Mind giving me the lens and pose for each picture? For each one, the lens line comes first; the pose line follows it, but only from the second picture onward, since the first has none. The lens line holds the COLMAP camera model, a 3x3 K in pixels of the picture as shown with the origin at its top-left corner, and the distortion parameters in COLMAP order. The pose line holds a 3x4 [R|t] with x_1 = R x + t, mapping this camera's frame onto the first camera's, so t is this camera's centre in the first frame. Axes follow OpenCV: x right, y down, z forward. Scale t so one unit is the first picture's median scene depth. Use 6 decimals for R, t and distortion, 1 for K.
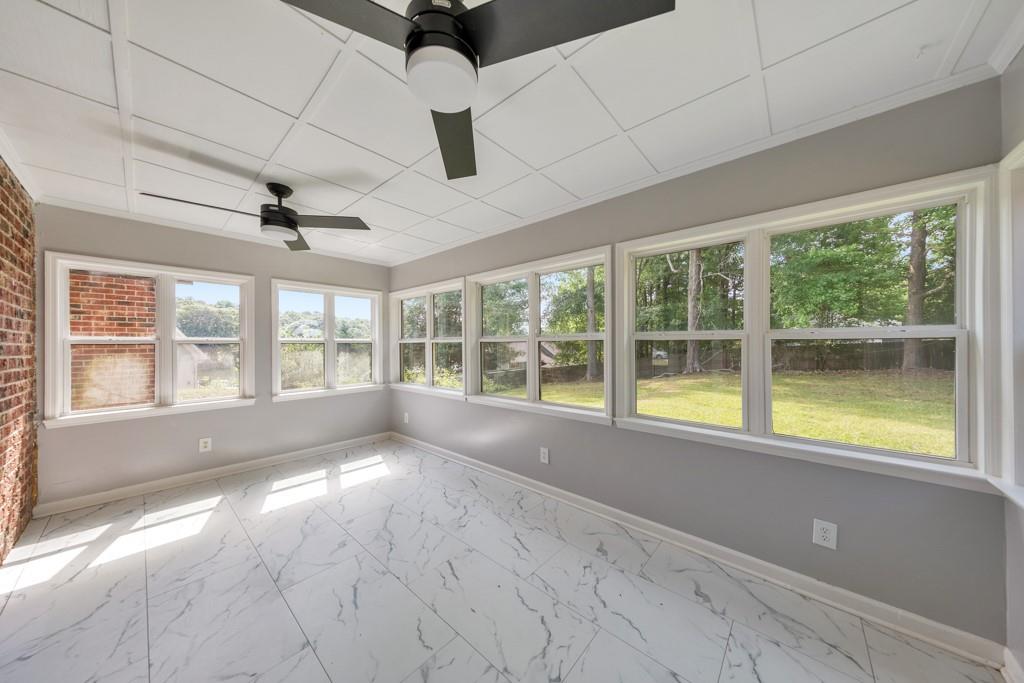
lens RADIAL K [[327.5, 0, 516.7], [0, 327.5, 345.9], [0, 0, 1]] dist [0.013563, -0.000018]
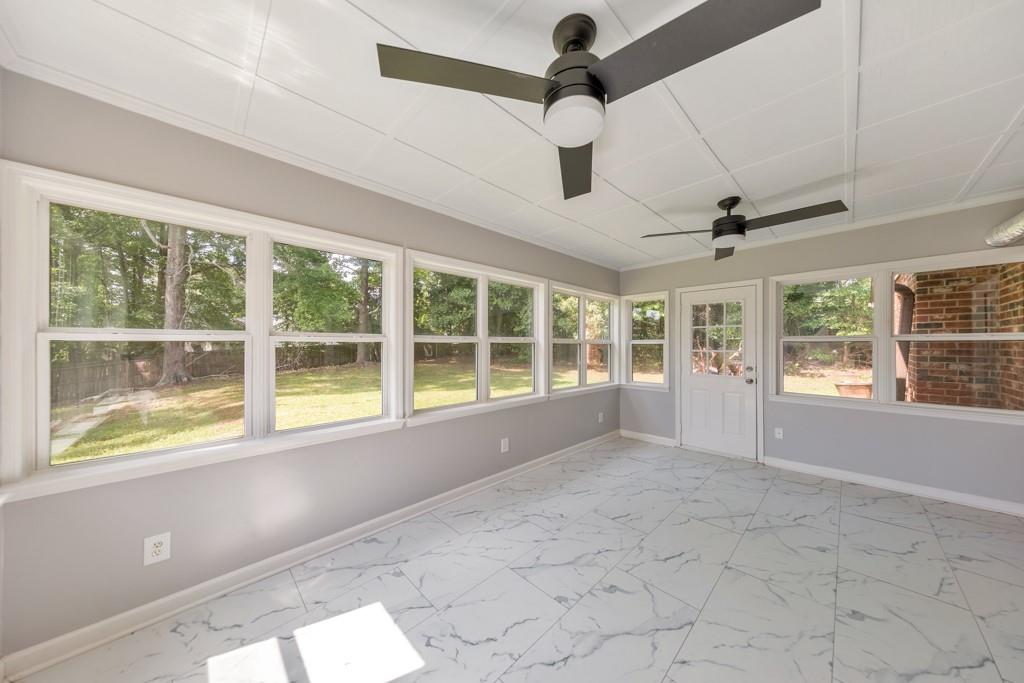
lens RADIAL K [[322.3, 0, 516.3], [0, 322.3, 344.9], [0, 0, 1]] dist [0.004284, -0.000024]
pose [[0.076173, 0.004239, 0.997086, -0.904369], [0.006165, 0.999970, -0.004723, -0.000887], [-0.997076, 0.006506, 0.076144, 0.787884]]
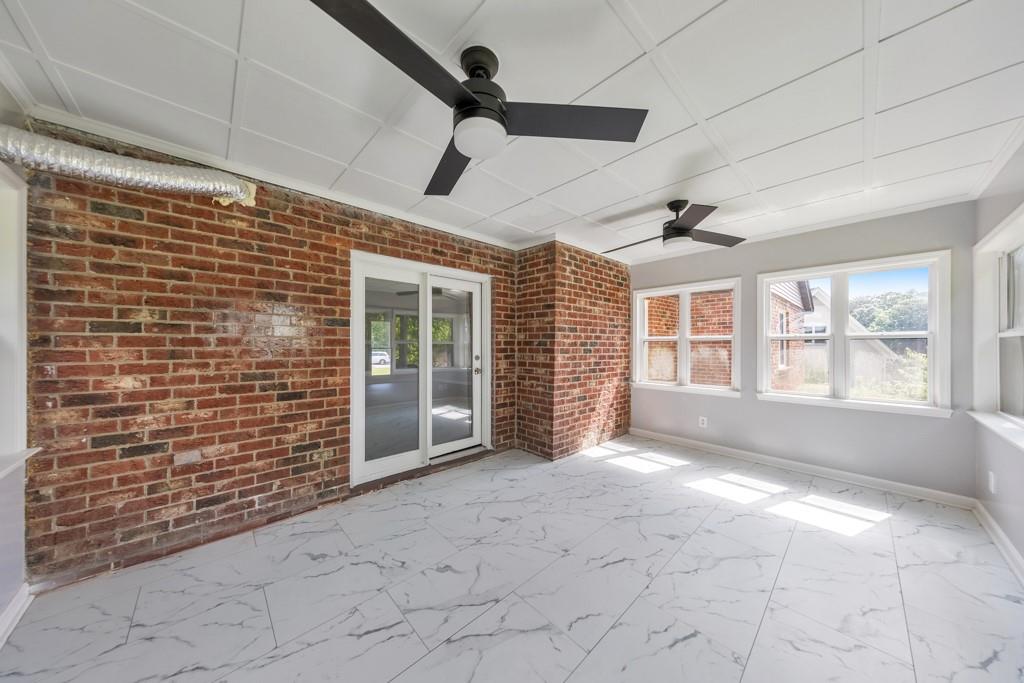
lens RADIAL K [[327.5, 0, 516.7], [0, 327.5, 345.9], [0, 0, 1]] dist [0.013563, -0.000018]
pose [[-0.088616, 0.008350, -0.996031, 0.349797], [-0.005427, 0.999946, 0.008865, 0.005964], [0.996051, 0.006191, -0.088566, 0.410481]]
